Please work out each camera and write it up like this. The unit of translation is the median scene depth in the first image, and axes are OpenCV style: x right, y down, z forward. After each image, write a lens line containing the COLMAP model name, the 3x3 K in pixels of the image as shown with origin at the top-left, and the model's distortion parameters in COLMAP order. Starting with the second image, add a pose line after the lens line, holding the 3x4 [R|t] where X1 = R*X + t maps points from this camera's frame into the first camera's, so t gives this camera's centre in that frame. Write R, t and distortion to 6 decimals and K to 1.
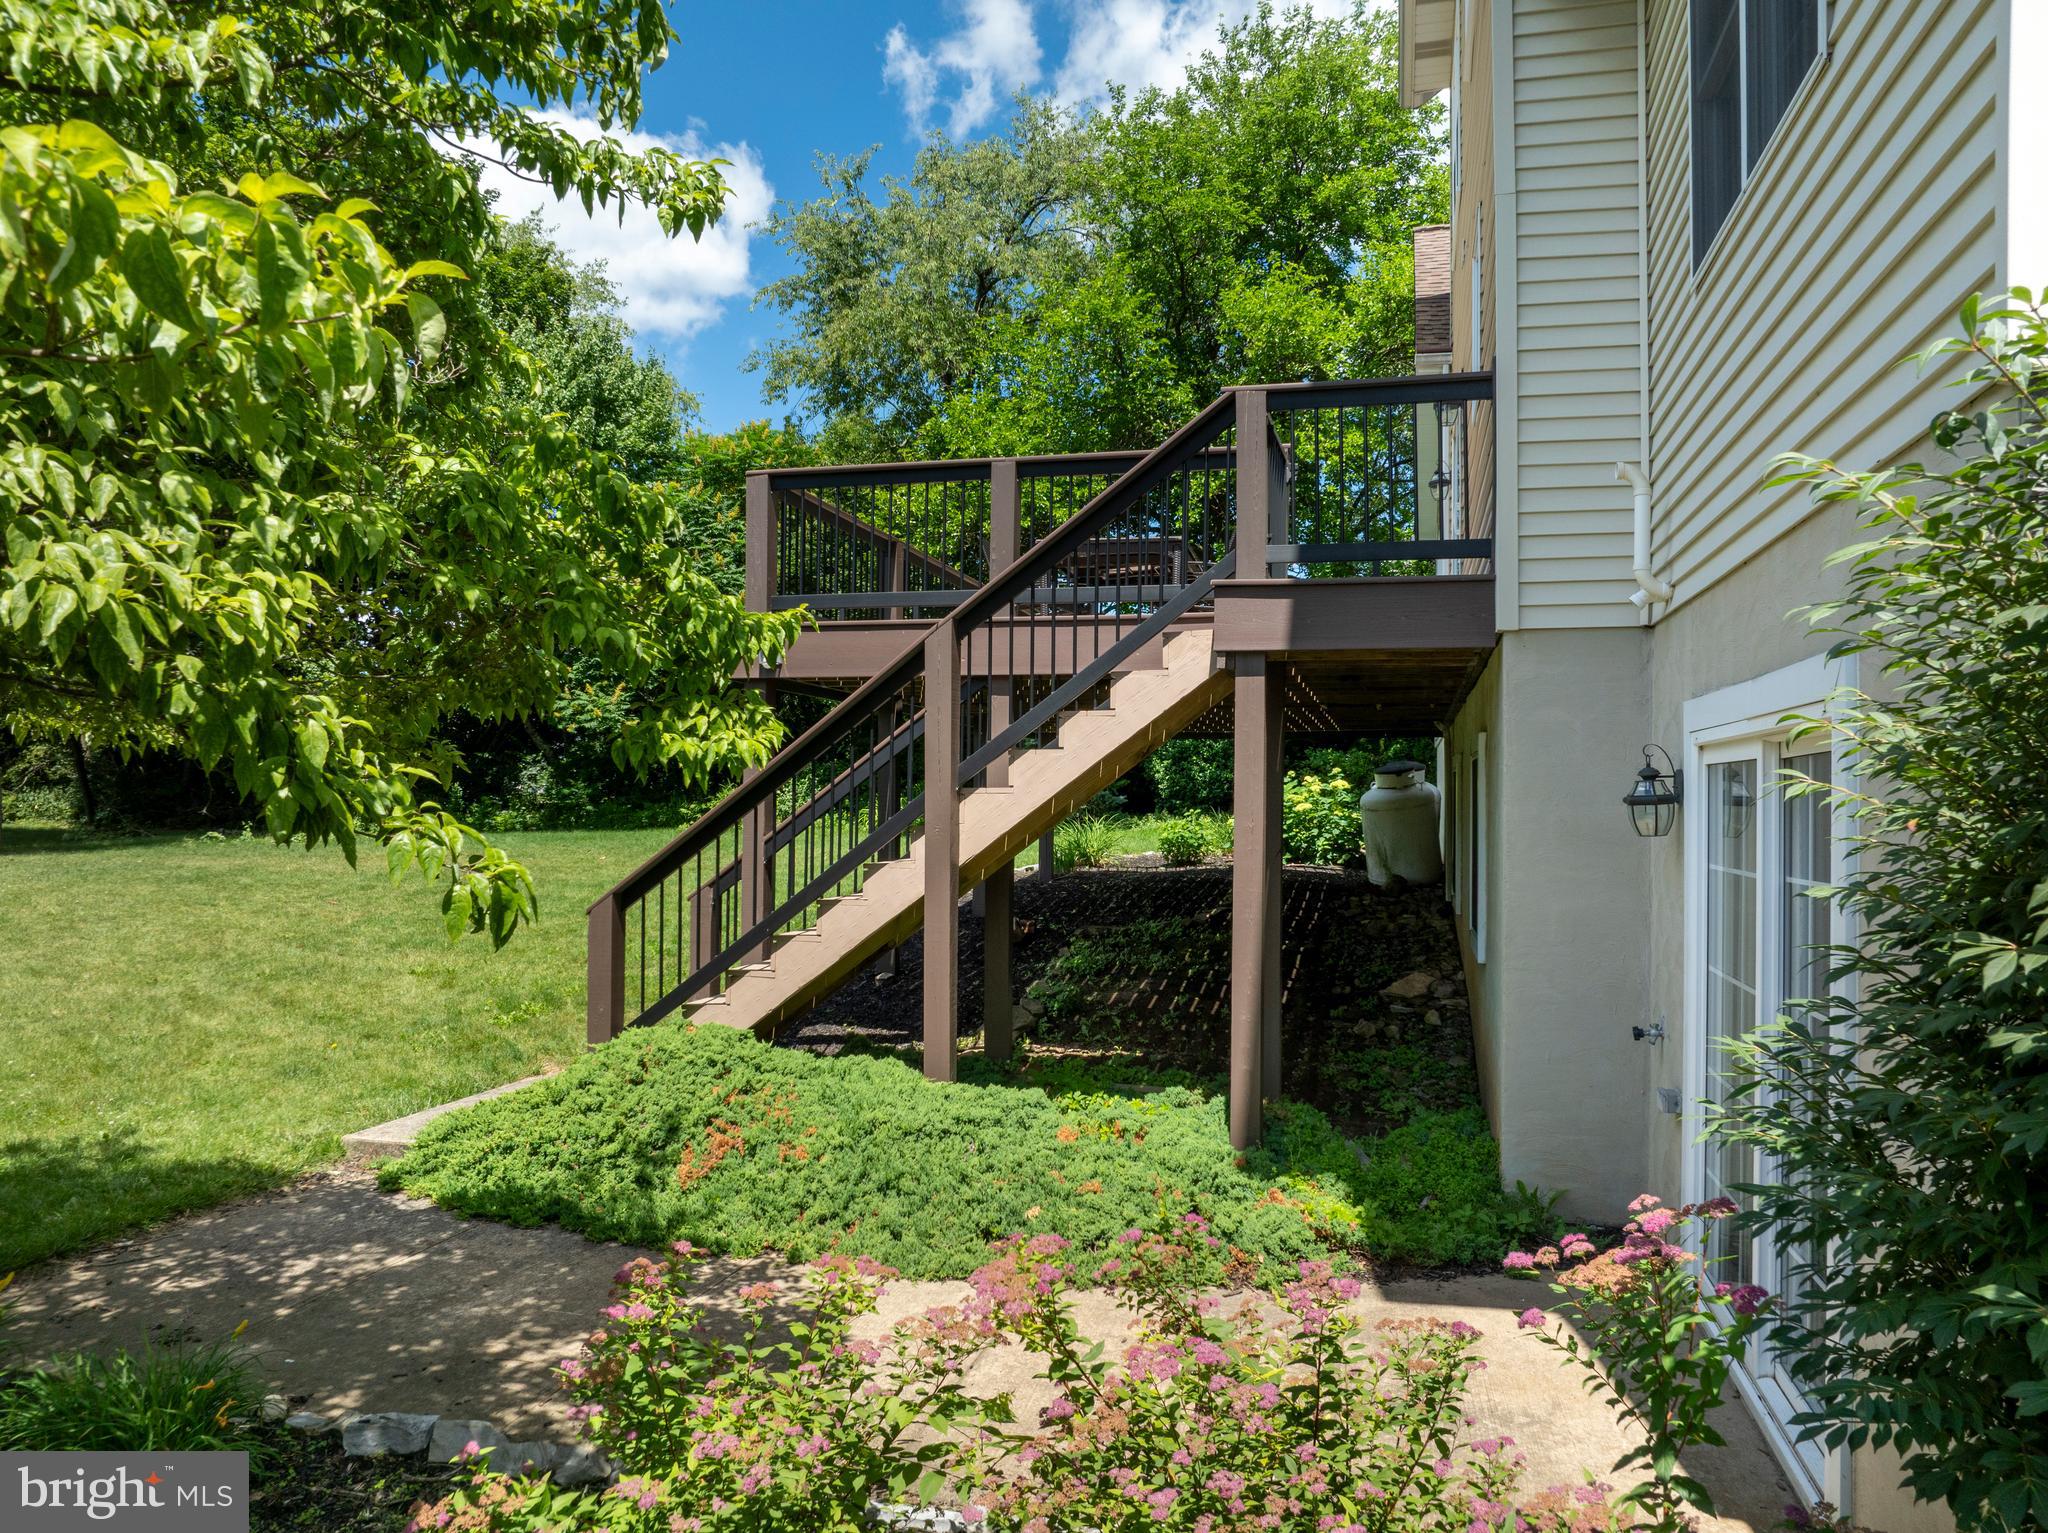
lens RADIAL K [[1440.5, 0, 1021.5], [0, 1440.5, 762.8], [0, 0, 1]] dist [-0.049284, 0.018198]
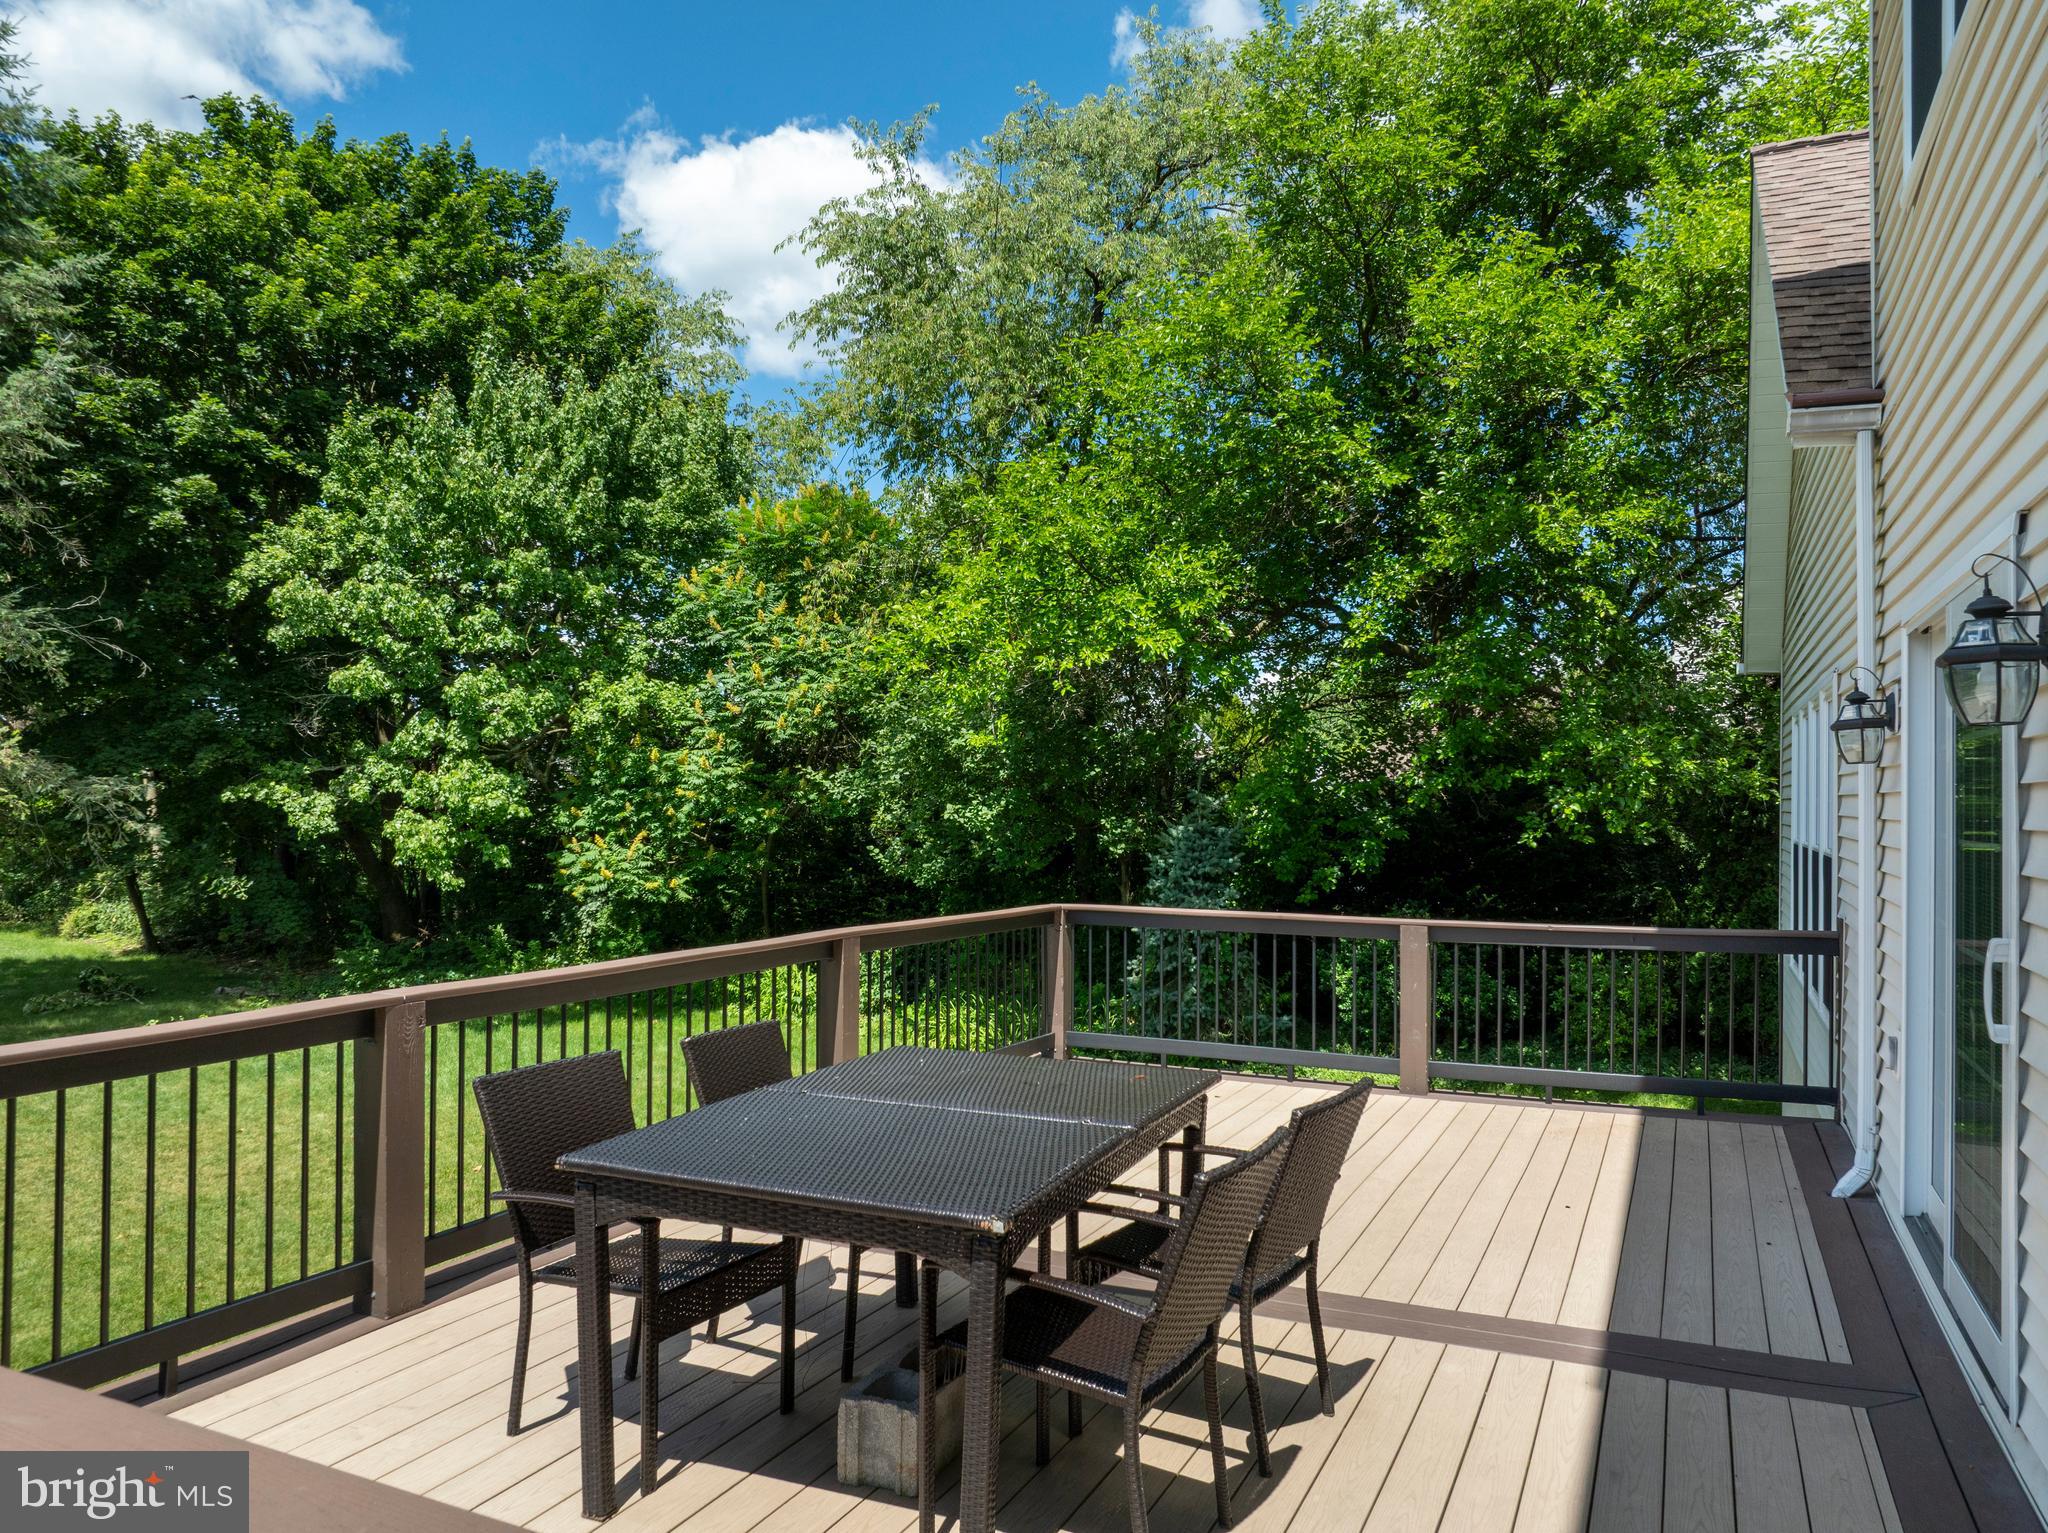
lens RADIAL K [[1440.5, 0, 1033.8], [0, 1440.5, 776.6], [0, 0, 1]] dist [-0.049284, 0.018198]
pose [[0.984863, -0.001588, -0.173327, 0.076238], [0.002594, 0.999981, 0.005575, -0.103663], [0.173315, -0.005941, 0.984849, 0.314409]]
